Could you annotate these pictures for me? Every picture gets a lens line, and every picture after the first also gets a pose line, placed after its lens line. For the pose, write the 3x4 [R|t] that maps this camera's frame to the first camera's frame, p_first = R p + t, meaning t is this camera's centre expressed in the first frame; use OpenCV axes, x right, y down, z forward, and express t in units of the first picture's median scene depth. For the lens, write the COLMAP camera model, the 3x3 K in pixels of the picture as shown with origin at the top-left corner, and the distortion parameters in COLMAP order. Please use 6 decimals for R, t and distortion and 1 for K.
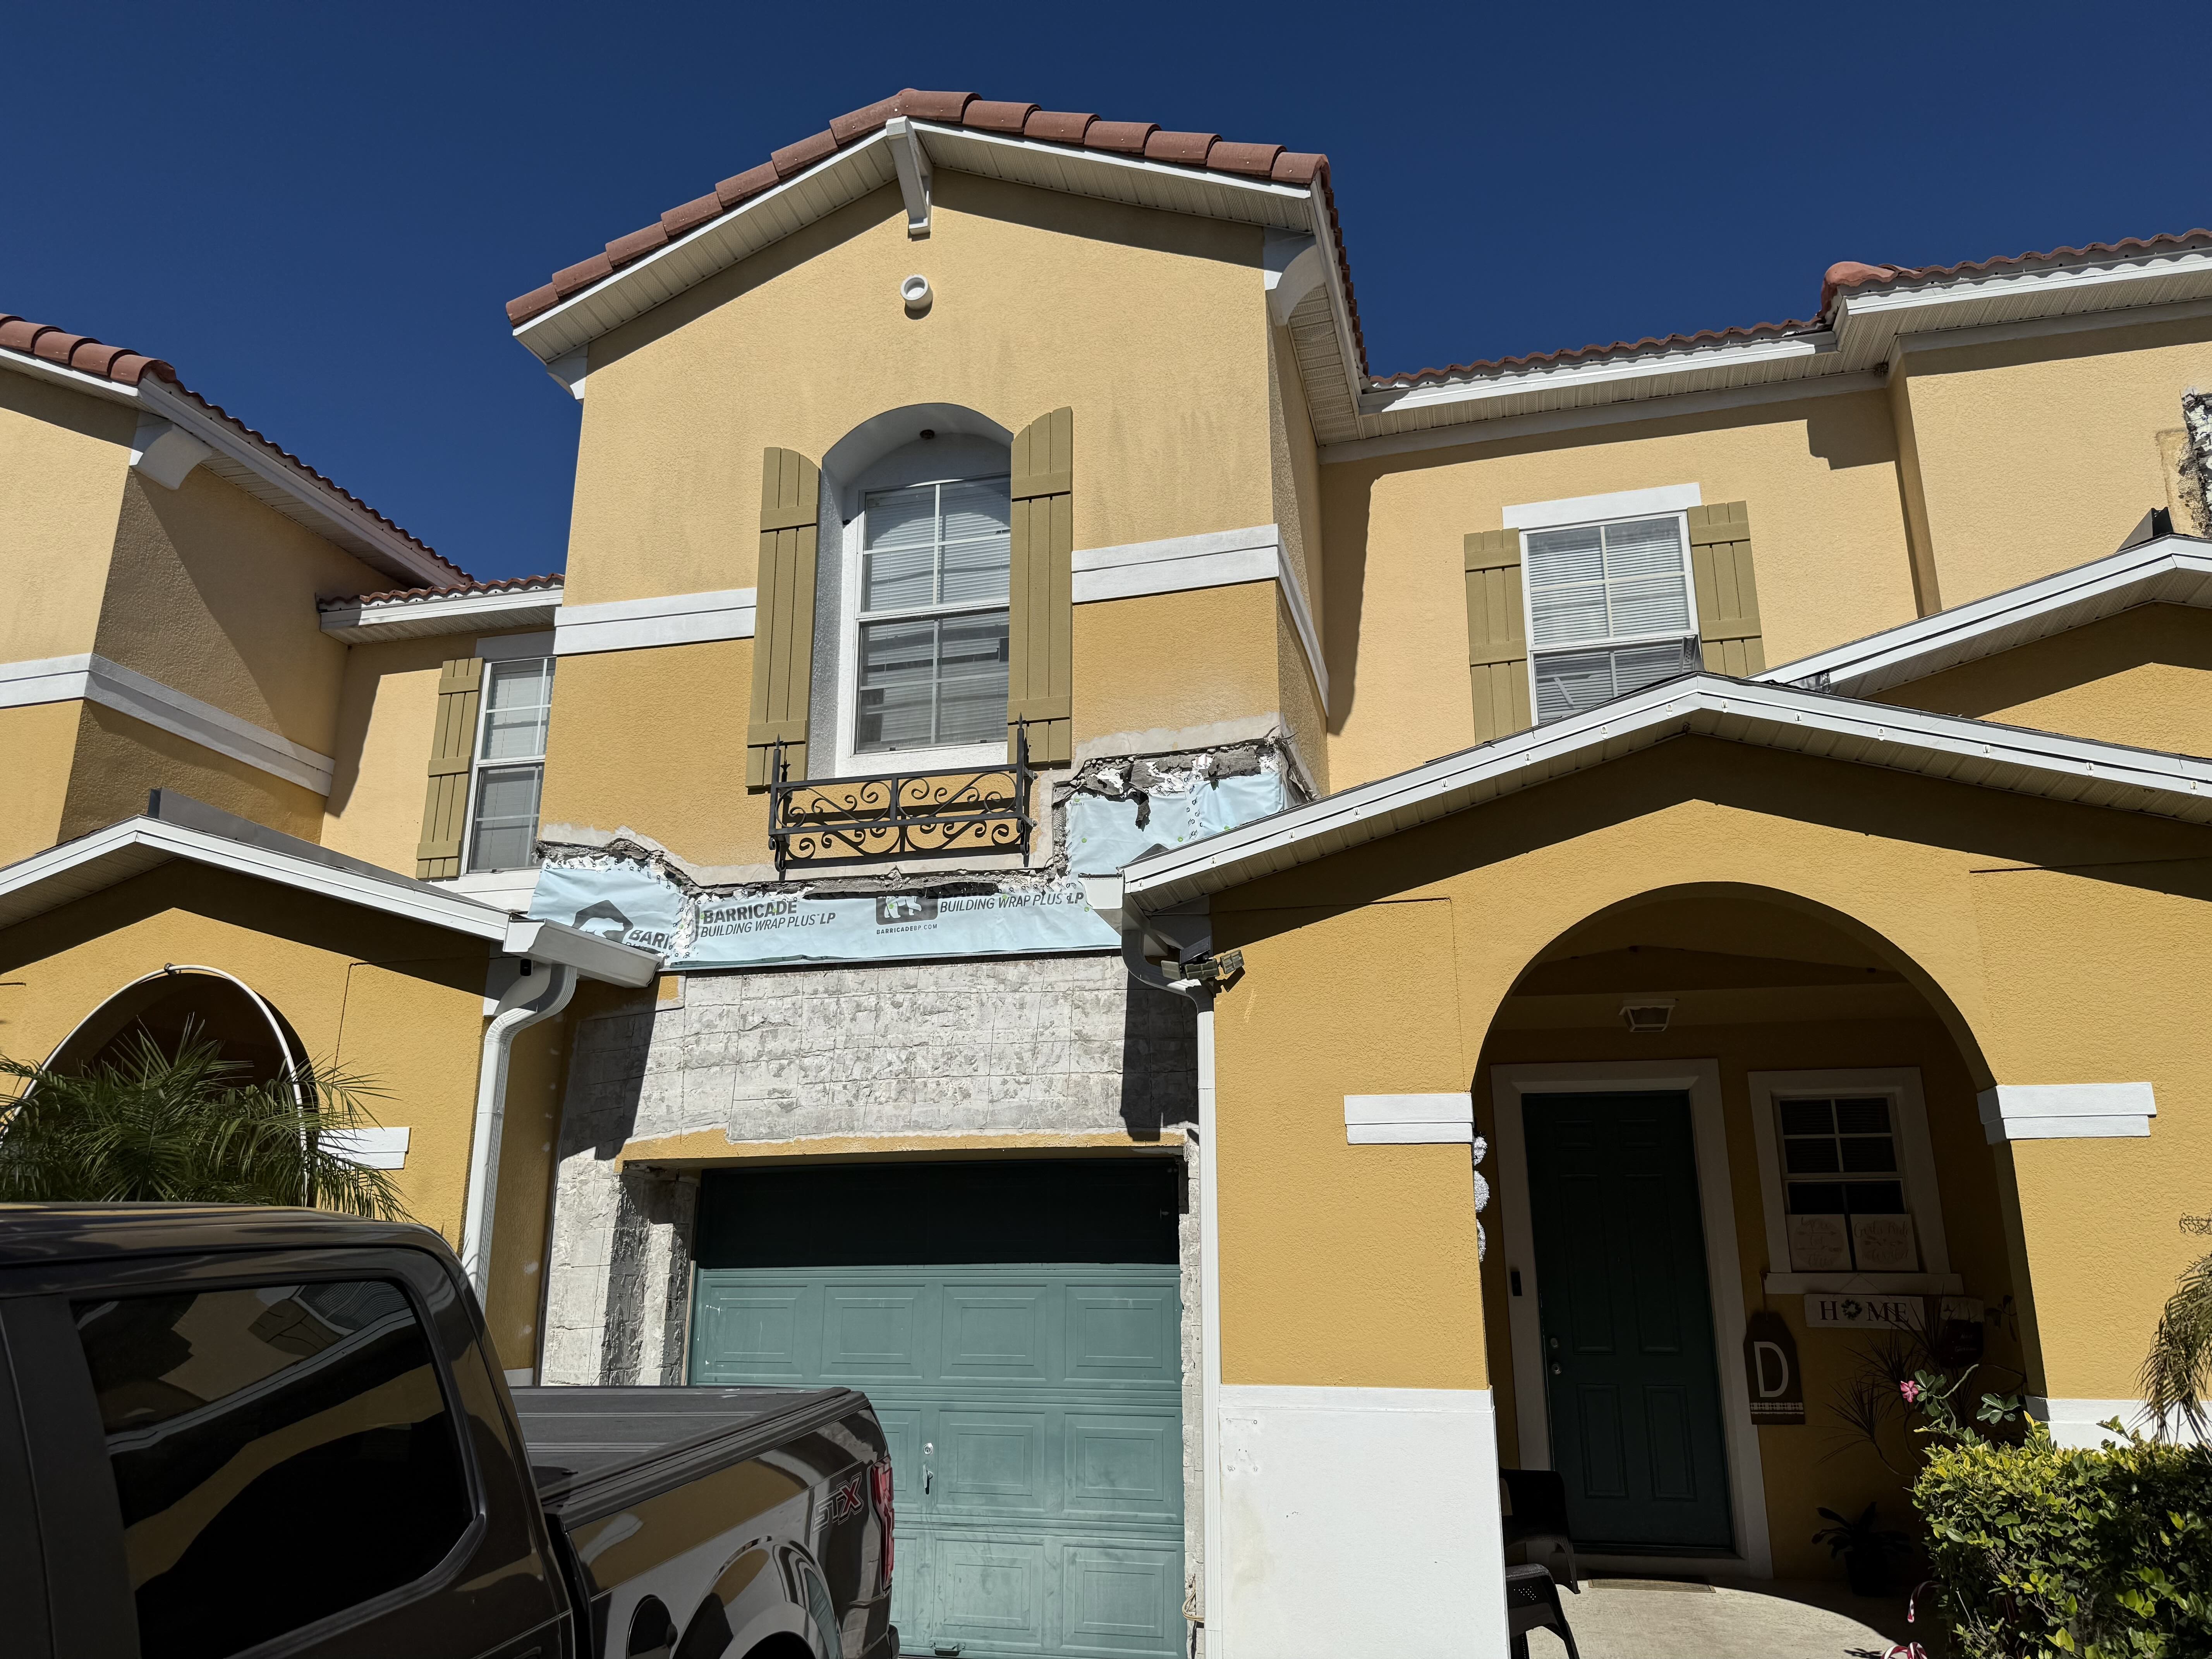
lens RADIAL K [[1559.0, 0, 1112.0], [0, 1559.0, 828.0], [0, 0, 1]] dist [0.031003, -0.013680]
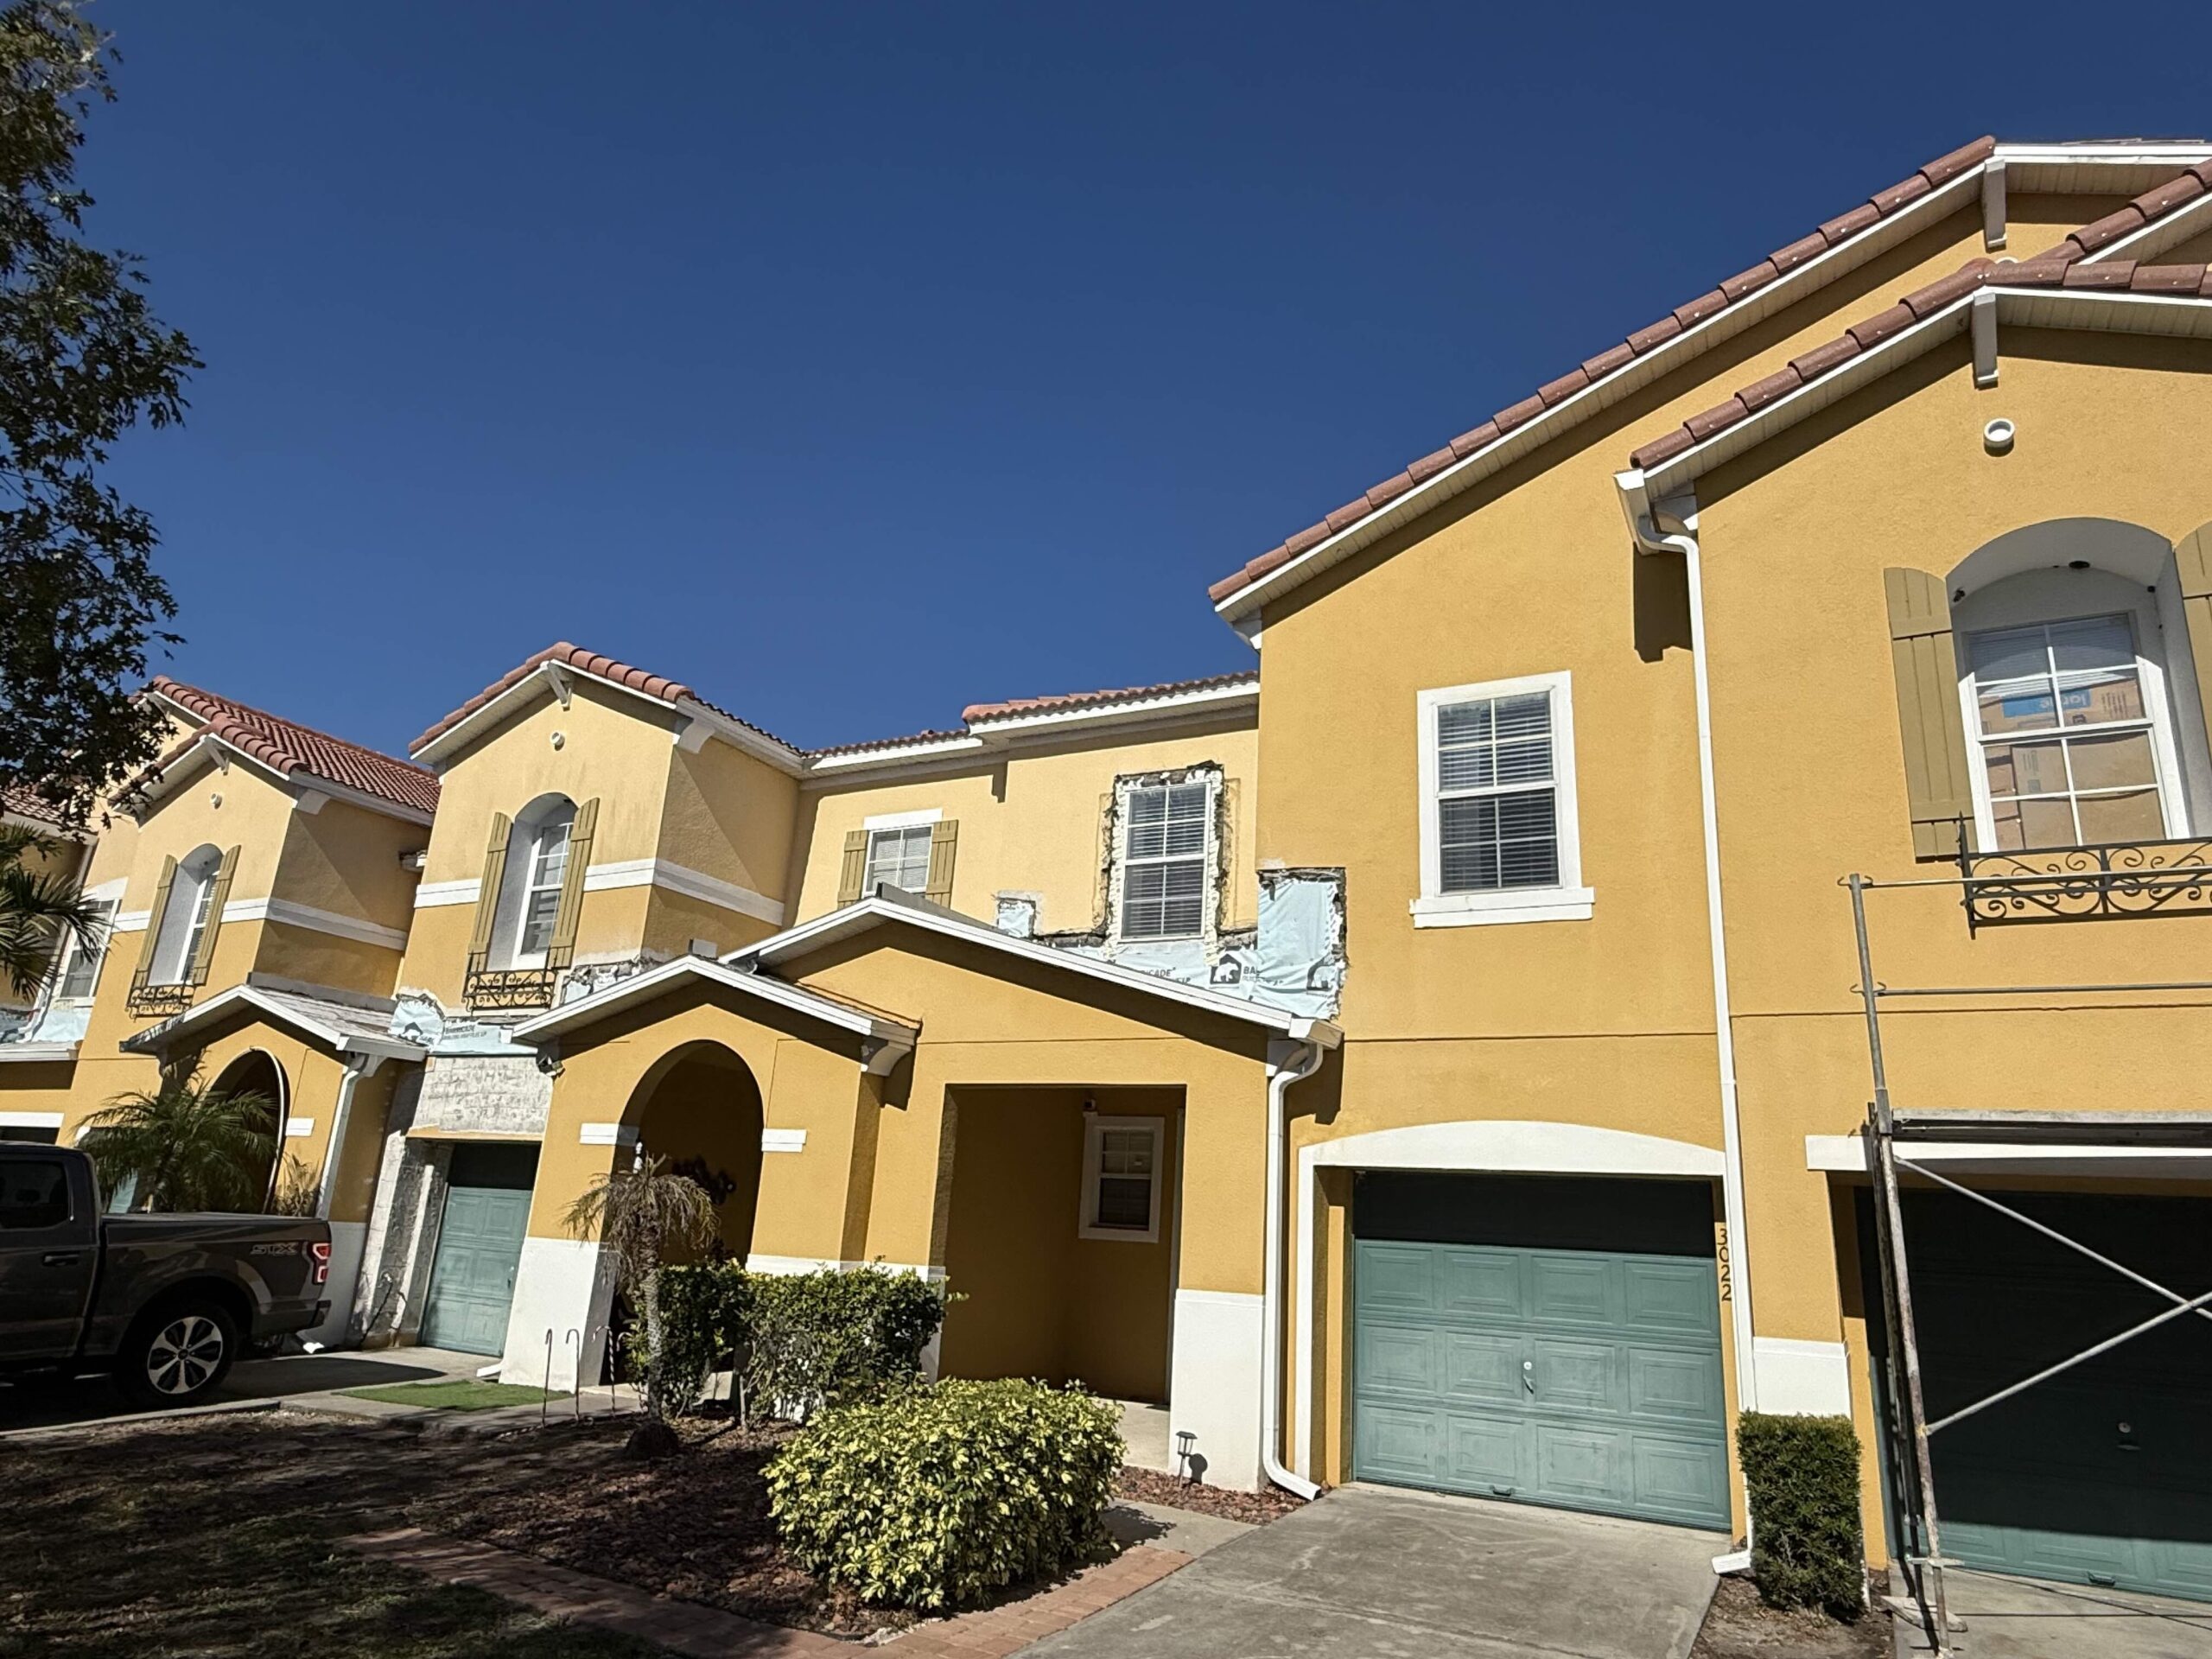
lens RADIAL K [[1350.2, 0, 1111.8], [0, 1350.2, 829.0], [0, 0, 1]] dist [0.002009, 0.000886]
pose [[0.968457, -0.014418, -0.248763, 1.162286], [0.009538, 0.999738, -0.020810, -0.185006], [0.248997, 0.017781, 0.968341, -0.657905]]
